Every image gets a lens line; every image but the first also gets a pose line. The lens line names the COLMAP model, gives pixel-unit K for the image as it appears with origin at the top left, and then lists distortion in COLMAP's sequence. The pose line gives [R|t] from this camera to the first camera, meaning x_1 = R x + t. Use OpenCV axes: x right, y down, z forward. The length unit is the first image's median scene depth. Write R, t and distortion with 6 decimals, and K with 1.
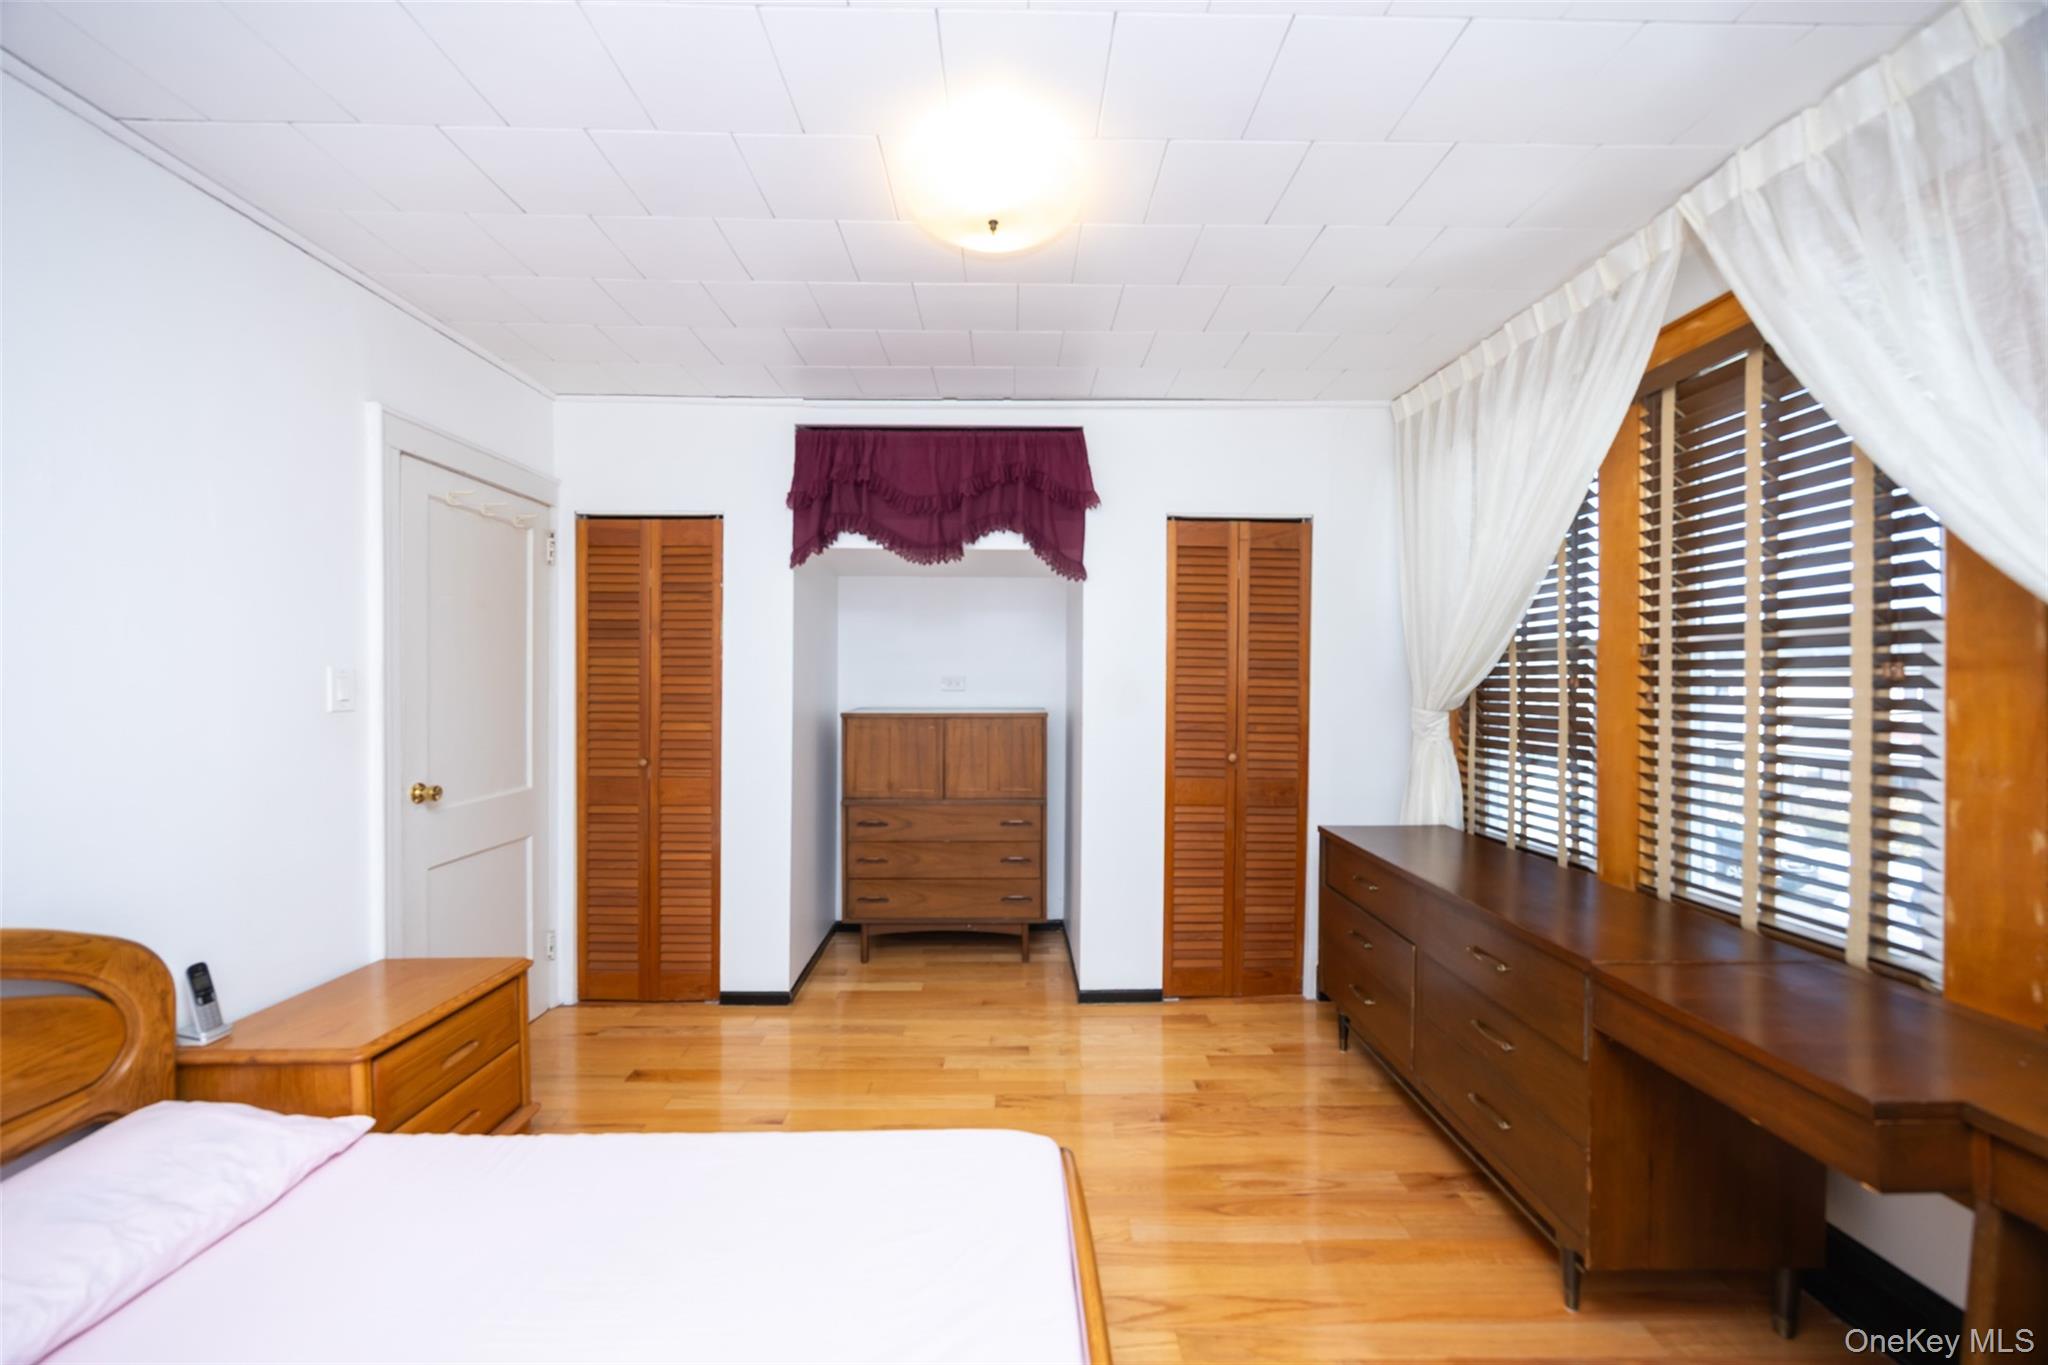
lens RADIAL K [[800.6, 0, 1021.1], [0, 800.6, 685.2], [0, 0, 1]] dist [0.000403, 0.000016]
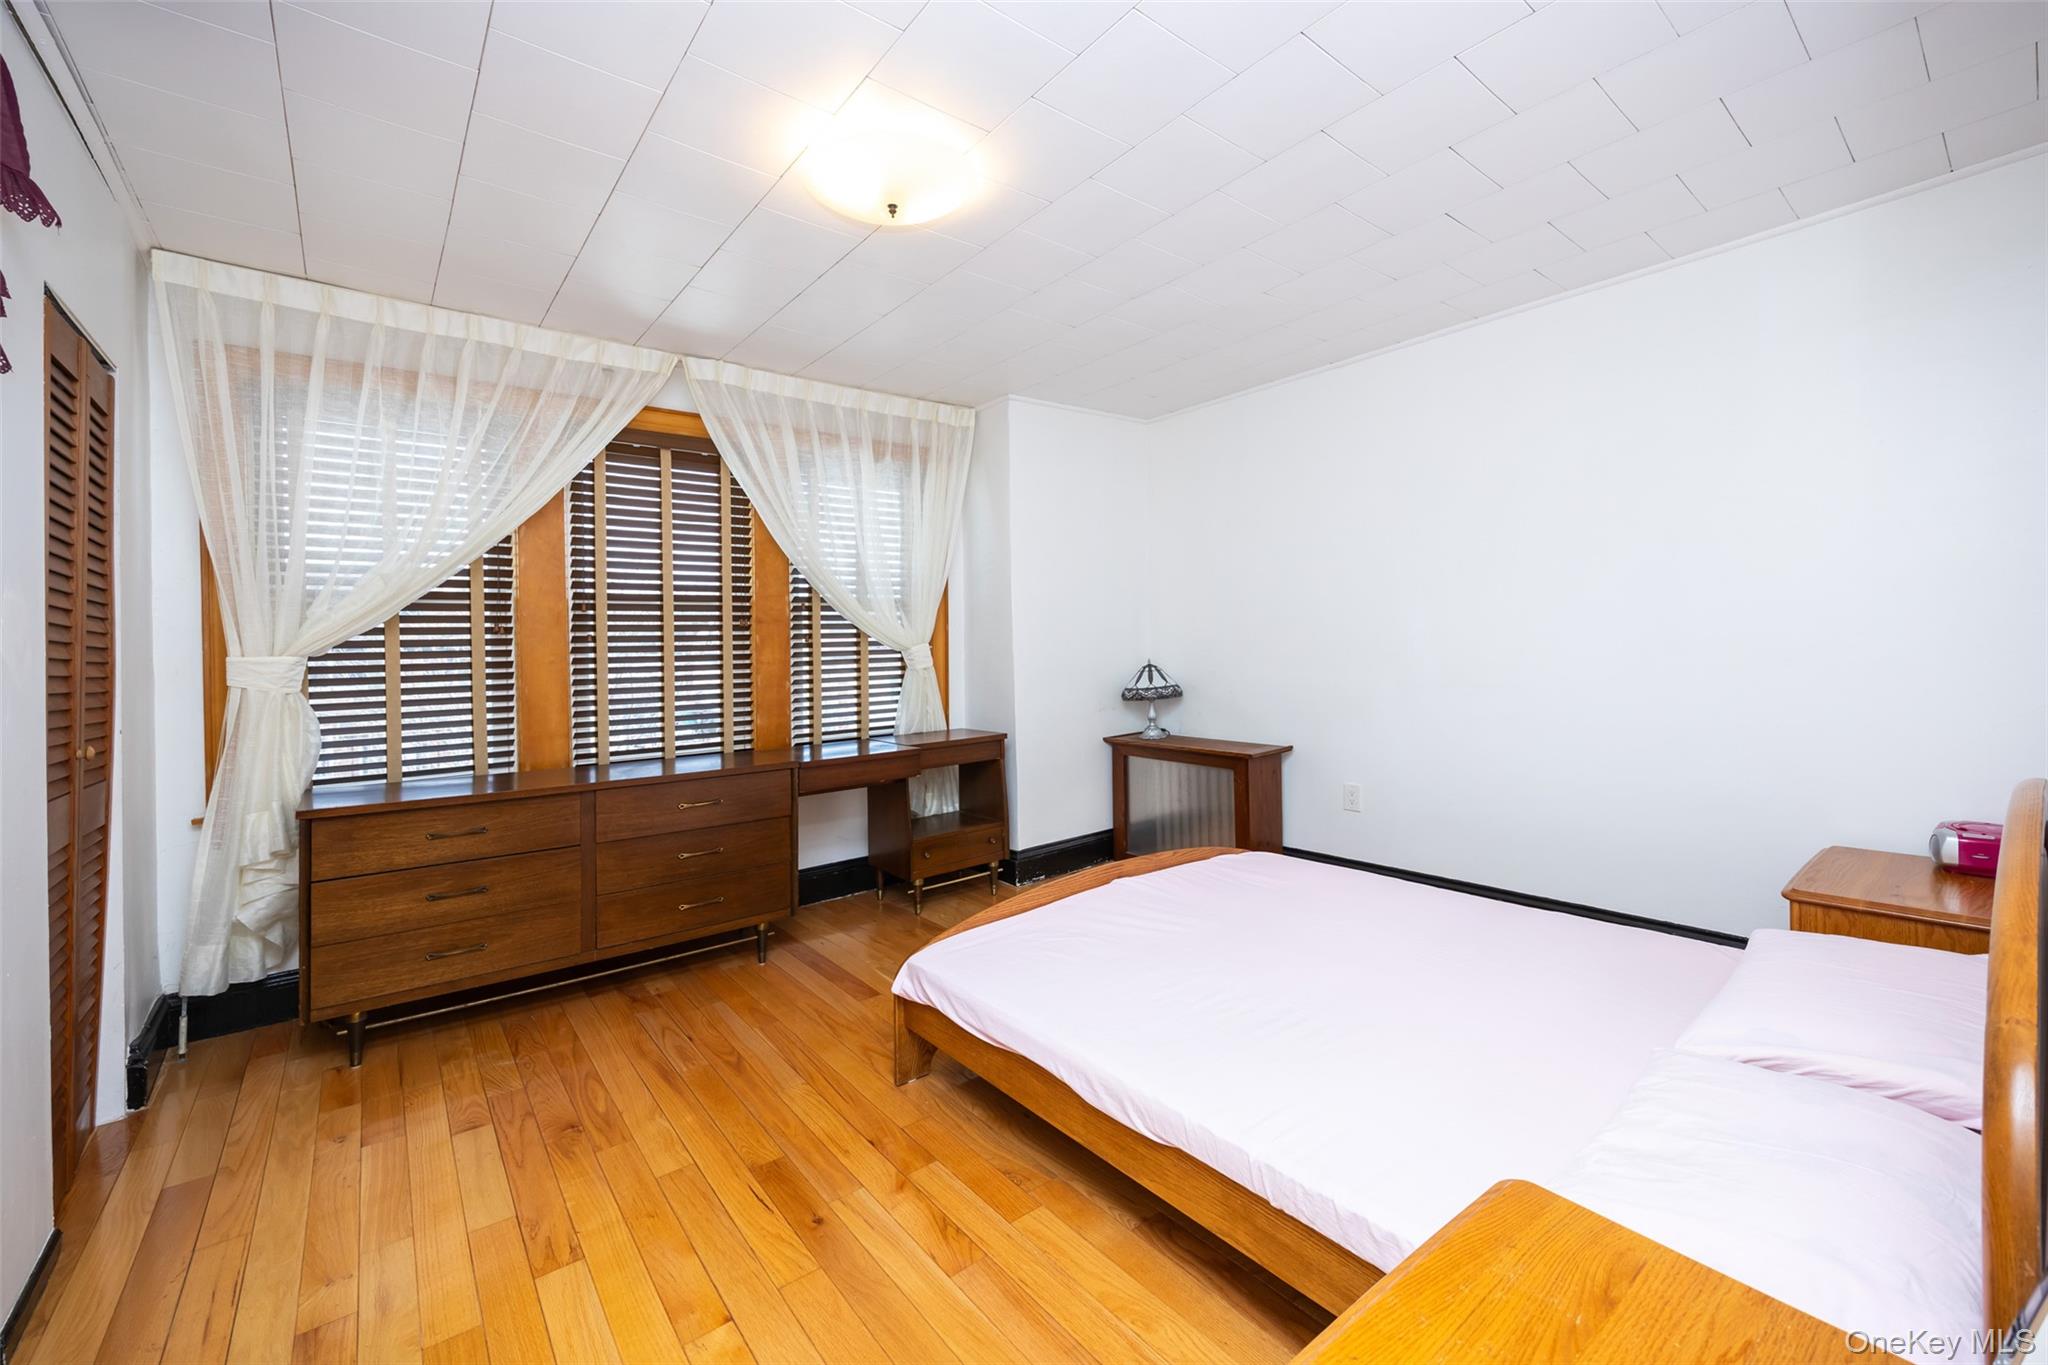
lens RADIAL K [[800.6, 0, 1018.9], [0, 800.6, 671.9], [0, 0, 1]] dist [0.000403, 0.000016]
pose [[-0.622491, -0.013677, 0.782508, -0.919114], [-0.004593, 0.999894, 0.013822, 0.067720], [-0.782614, 0.005010, -0.622488, 1.400239]]
